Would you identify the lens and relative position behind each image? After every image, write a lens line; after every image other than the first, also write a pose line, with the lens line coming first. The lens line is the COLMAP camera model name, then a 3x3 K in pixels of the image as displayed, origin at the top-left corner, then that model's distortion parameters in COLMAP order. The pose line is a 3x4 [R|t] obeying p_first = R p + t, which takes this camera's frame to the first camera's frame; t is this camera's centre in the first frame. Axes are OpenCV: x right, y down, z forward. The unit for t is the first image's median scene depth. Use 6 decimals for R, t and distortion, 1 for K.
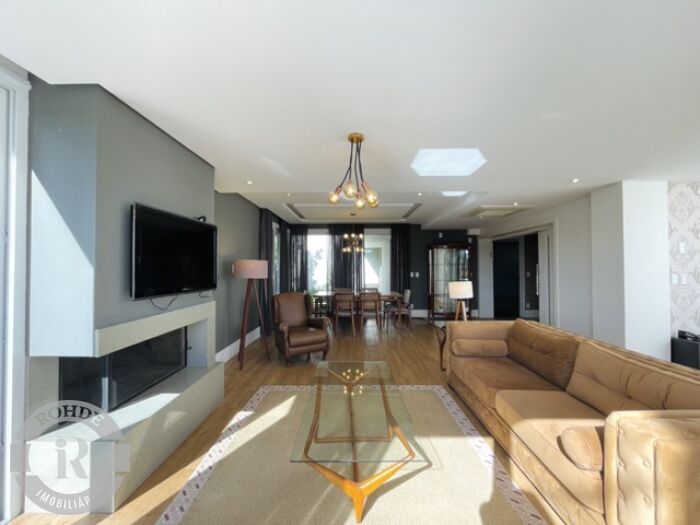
lens RADIAL K [[283.4, 0, 353.0], [0, 283.4, 262.8], [0, 0, 1]] dist [-0.004478, -0.000743]
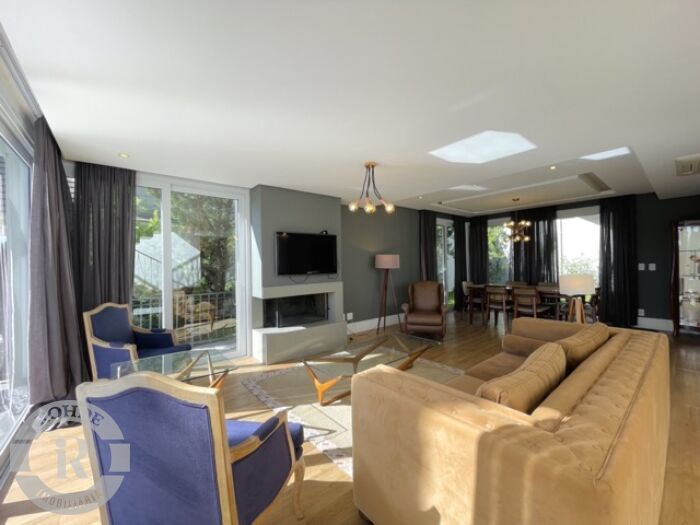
lens RADIAL K [[283.4, 0, 349.2], [0, 283.4, 262.7], [0, 0, 1]] dist [-0.004478, -0.000743]
pose [[0.639141, -0.006249, -0.769065, 0.308803], [0.027494, 0.999513, 0.014728, 0.002526], [0.768598, -0.030558, 0.639001, 0.008915]]
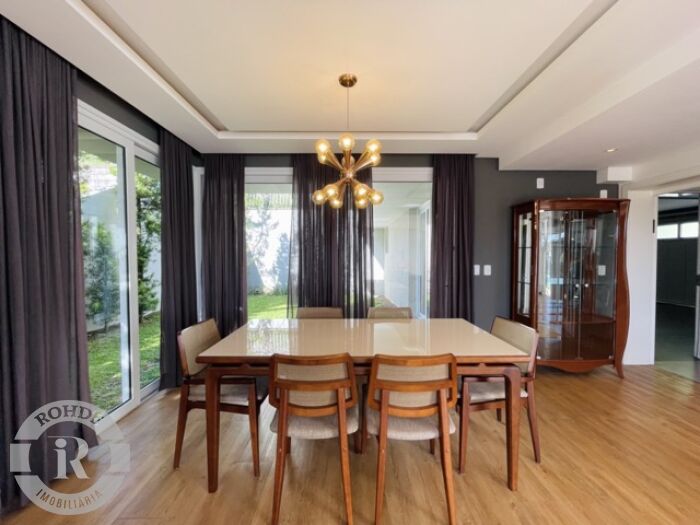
lens RADIAL K [[283.4, 0, 352.6], [0, 283.4, 262.7], [0, 0, 1]] dist [-0.004478, -0.000743]
pose [[0.999872, -0.000821, 0.015969, 0.000624], [0.000070, 0.998897, 0.046964, 0.009874], [-0.015990, -0.046956, 0.998769, 0.599090]]
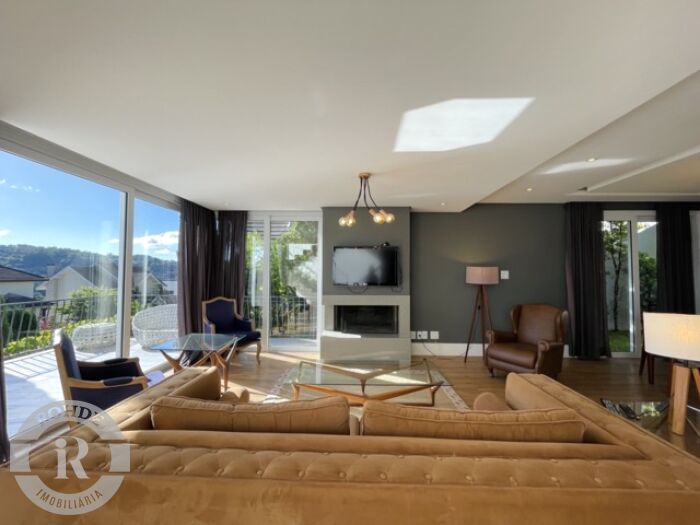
lens RADIAL K [[283.4, 0, 345.9], [0, 283.4, 260.5], [0, 0, 1]] dist [-0.004478, -0.000743]
pose [[-0.053594, -0.029838, -0.998117, 0.410601], [0.013541, 0.999440, -0.030605, -0.003113], [0.998471, -0.015156, -0.053160, 0.305938]]
